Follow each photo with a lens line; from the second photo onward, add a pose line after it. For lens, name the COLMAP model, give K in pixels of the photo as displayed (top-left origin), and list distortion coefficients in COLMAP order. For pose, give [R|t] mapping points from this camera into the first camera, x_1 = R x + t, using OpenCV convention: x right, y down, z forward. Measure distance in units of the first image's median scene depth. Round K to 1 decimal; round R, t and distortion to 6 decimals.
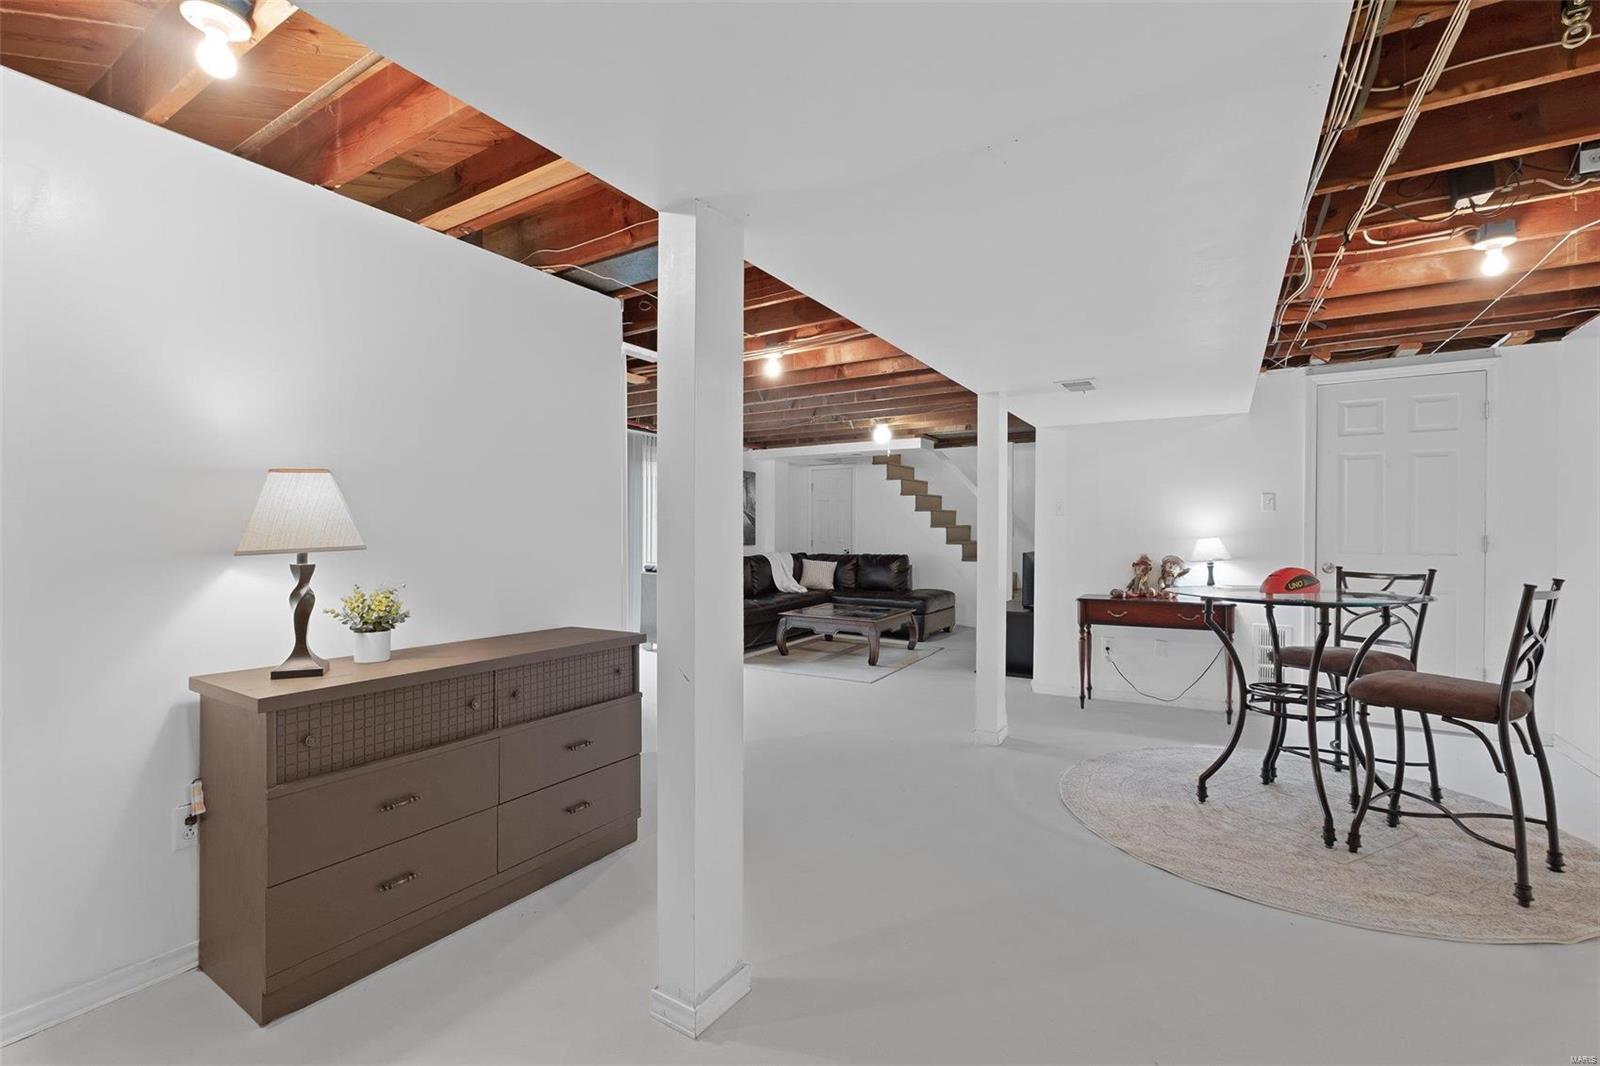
lens RADIAL K [[692.9, 0, 796.6], [0, 692.9, 529.7], [0, 0, 1]] dist [-0.007767, -0.000629]
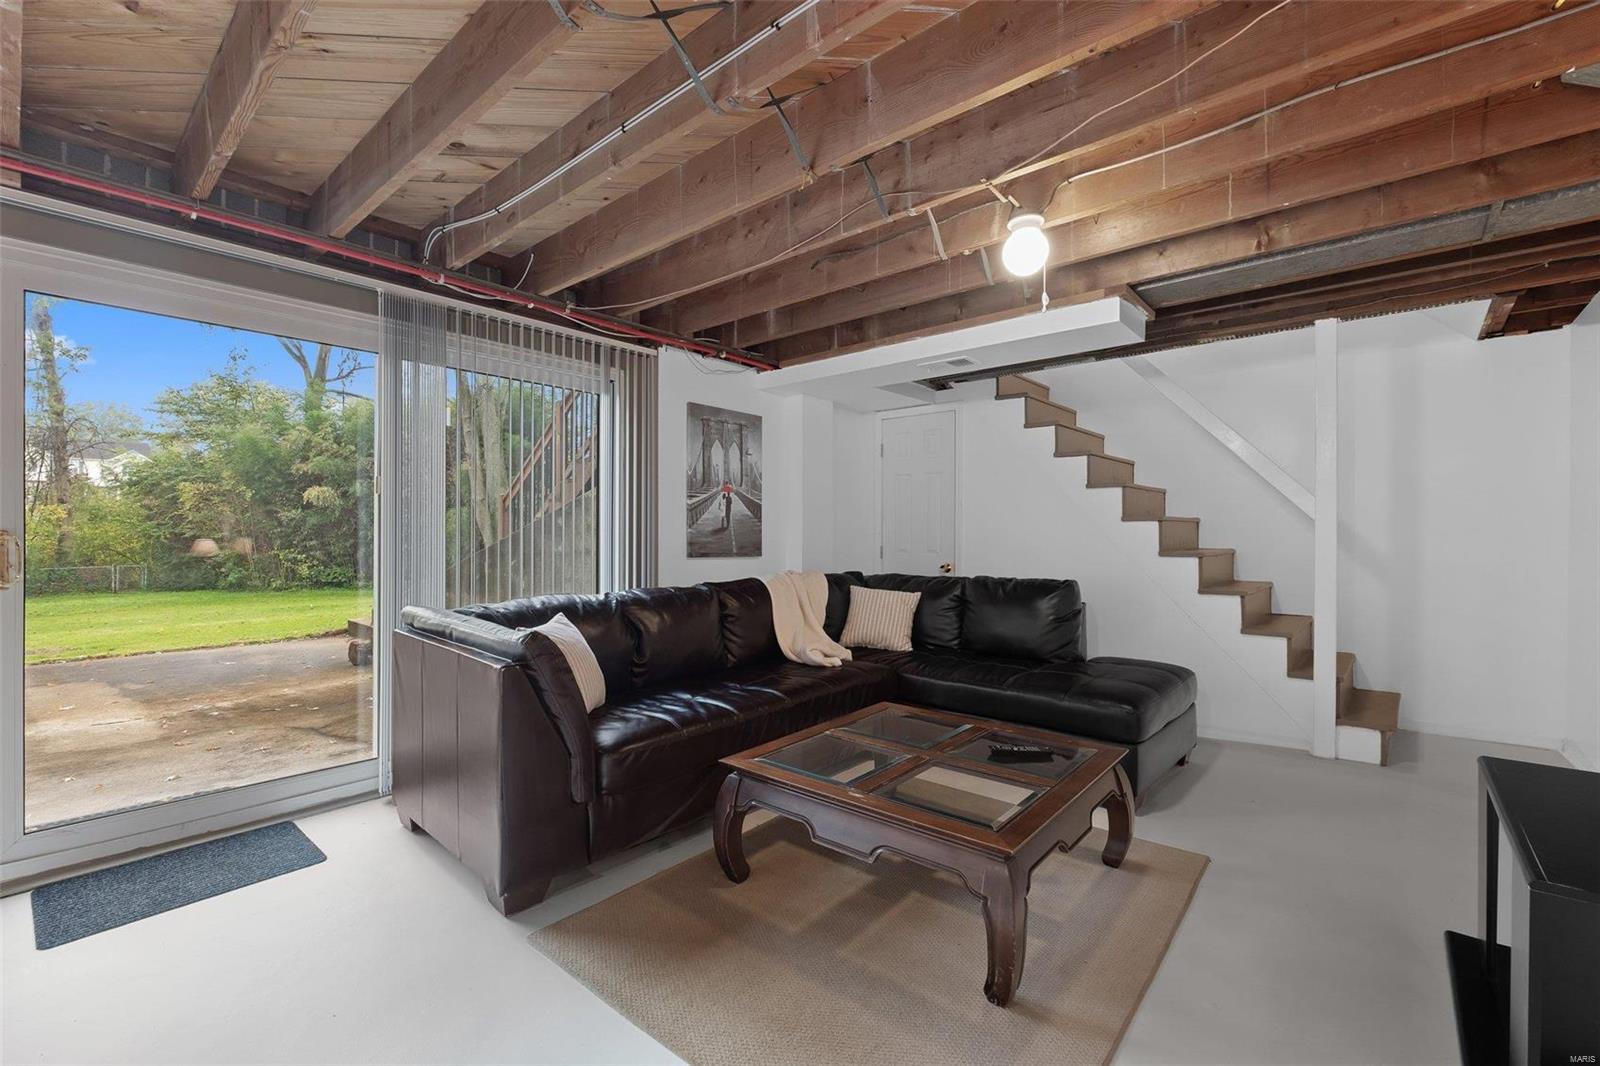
lens RADIAL K [[692.9, 0, 805.0], [0, 692.9, 535.6], [0, 0, 1]] dist [-0.007767, -0.000629]
pose [[0.988793, -0.000597, -0.149295, 0.051357], [0.001393, 0.999985, 0.005227, 0.003847], [0.149289, -0.005377, 0.988779, 0.516512]]
